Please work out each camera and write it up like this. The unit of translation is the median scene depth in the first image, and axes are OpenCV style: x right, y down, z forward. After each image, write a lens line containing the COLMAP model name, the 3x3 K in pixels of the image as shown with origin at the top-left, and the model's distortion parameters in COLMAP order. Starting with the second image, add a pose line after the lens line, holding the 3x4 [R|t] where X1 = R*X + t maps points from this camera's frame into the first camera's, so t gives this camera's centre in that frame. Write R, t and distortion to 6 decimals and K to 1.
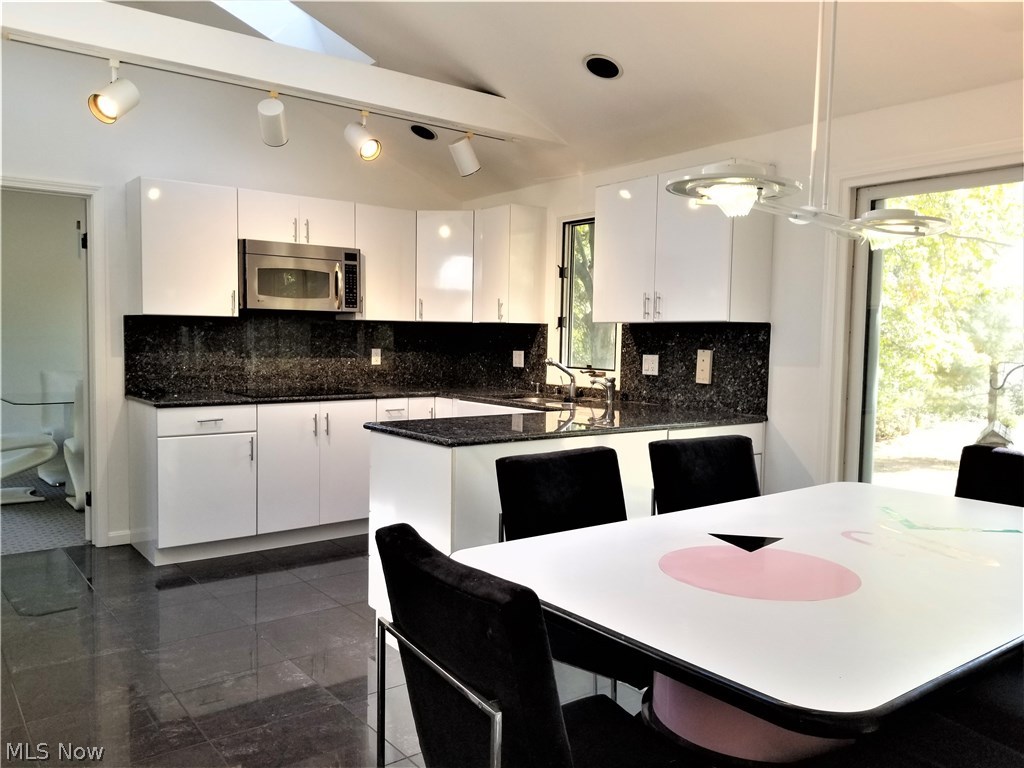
lens RADIAL K [[804.4, 0, 510.5], [0, 804.4, 387.1], [0, 0, 1]] dist [0.013012, 0.003934]
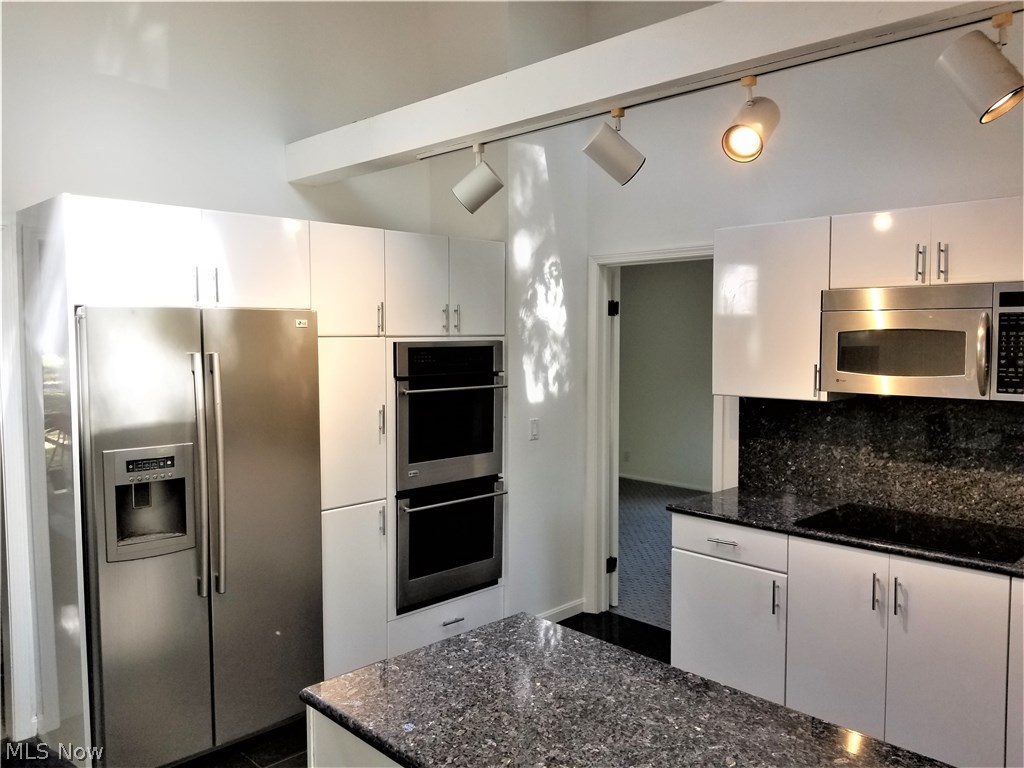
lens RADIAL K [[804.4, 0, 510.5], [0, 804.4, 379.8], [0, 0, 1]] dist [0.013012, 0.003934]
pose [[0.107816, 0.044354, -0.993181, 0.313000], [-0.059121, 0.997522, 0.038130, -0.114683], [0.992411, 0.054606, 0.110171, 0.645998]]
